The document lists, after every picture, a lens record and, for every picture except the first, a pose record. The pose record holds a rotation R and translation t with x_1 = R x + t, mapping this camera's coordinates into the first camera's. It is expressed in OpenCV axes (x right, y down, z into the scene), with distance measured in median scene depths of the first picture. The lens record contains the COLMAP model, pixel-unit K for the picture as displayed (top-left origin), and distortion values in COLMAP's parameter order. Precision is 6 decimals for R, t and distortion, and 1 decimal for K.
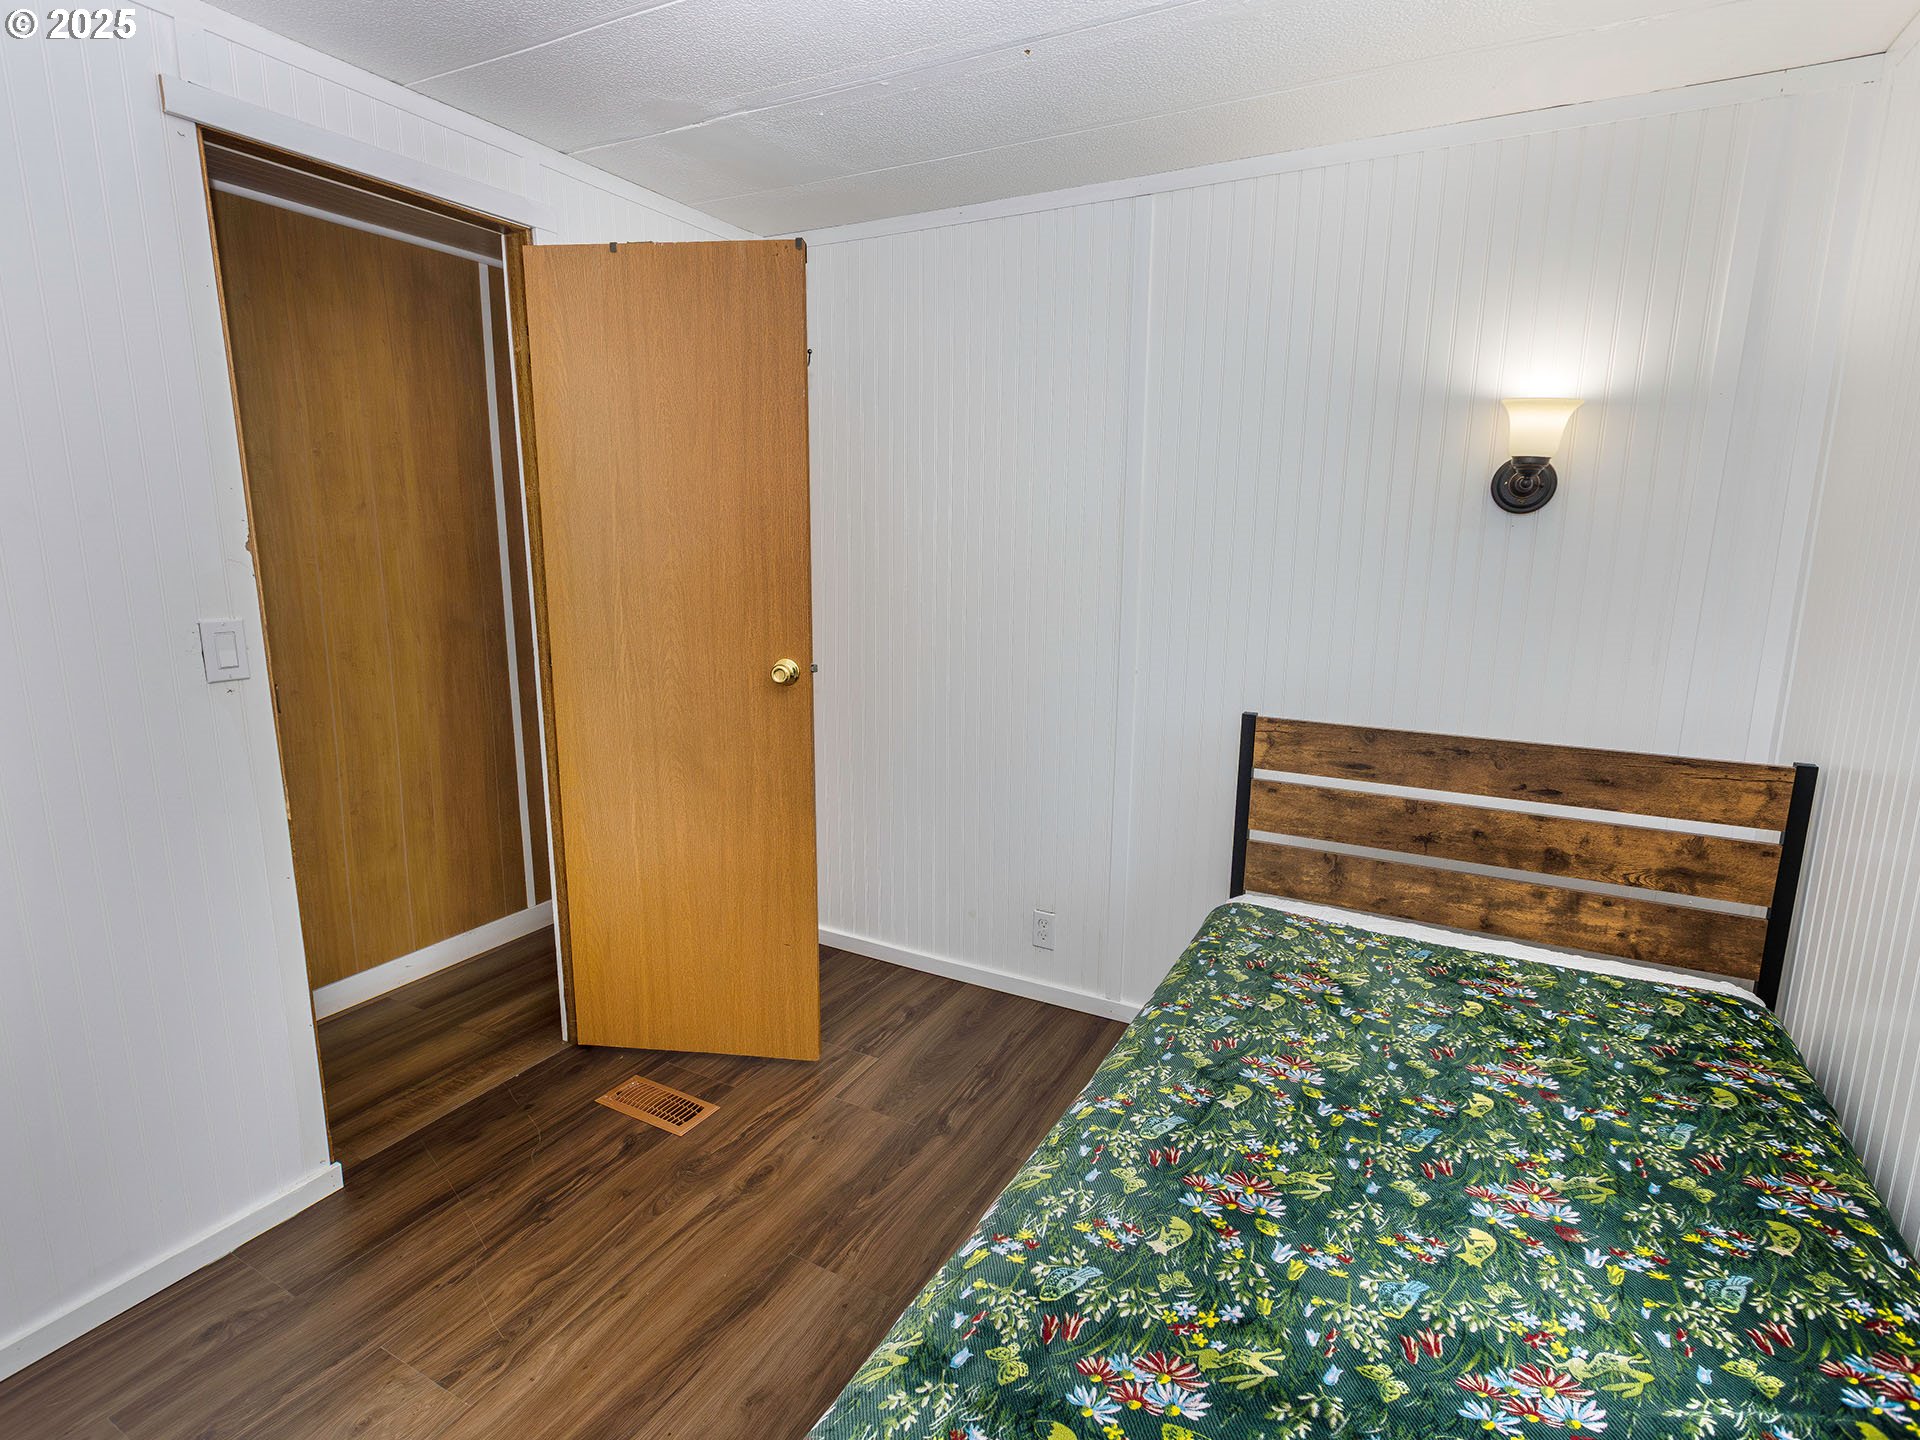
lens RADIAL K [[979.2, 0, 955.8], [0, 979.2, 719.9], [0, 0, 1]] dist [0.001013, 0.000414]
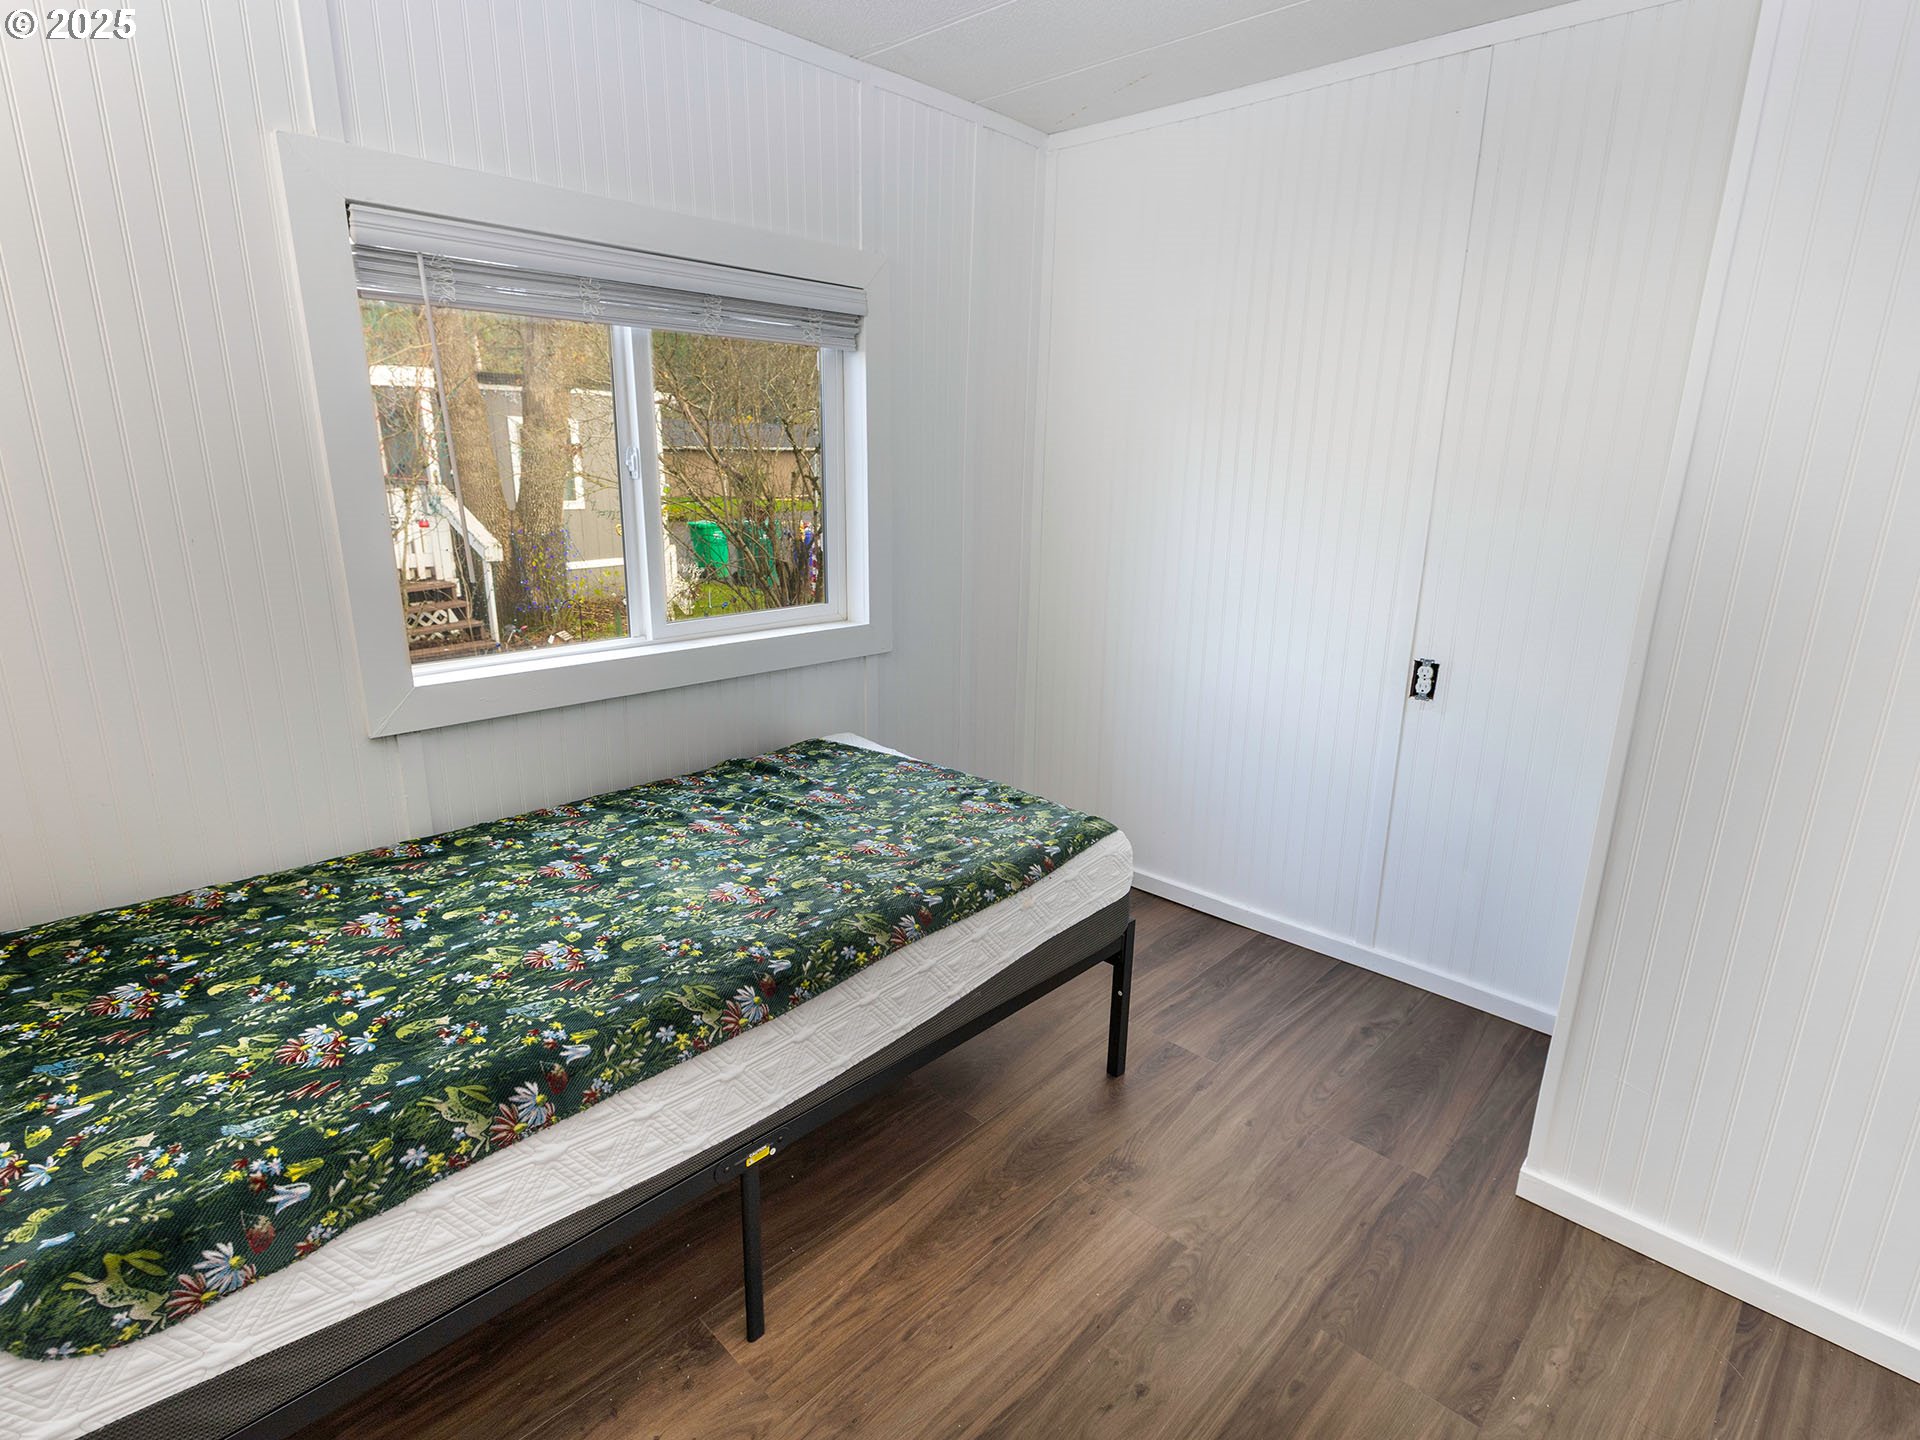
lens RADIAL K [[979.2, 0, 955.8], [0, 979.2, 719.9], [0, 0, 1]] dist [0.001013, 0.000414]
pose [[-0.962541, -0.093562, 0.254480, -0.259698], [0.027140, 0.900613, 0.433773, -0.257558], [-0.269773, 0.424431, -0.864338, 1.484451]]
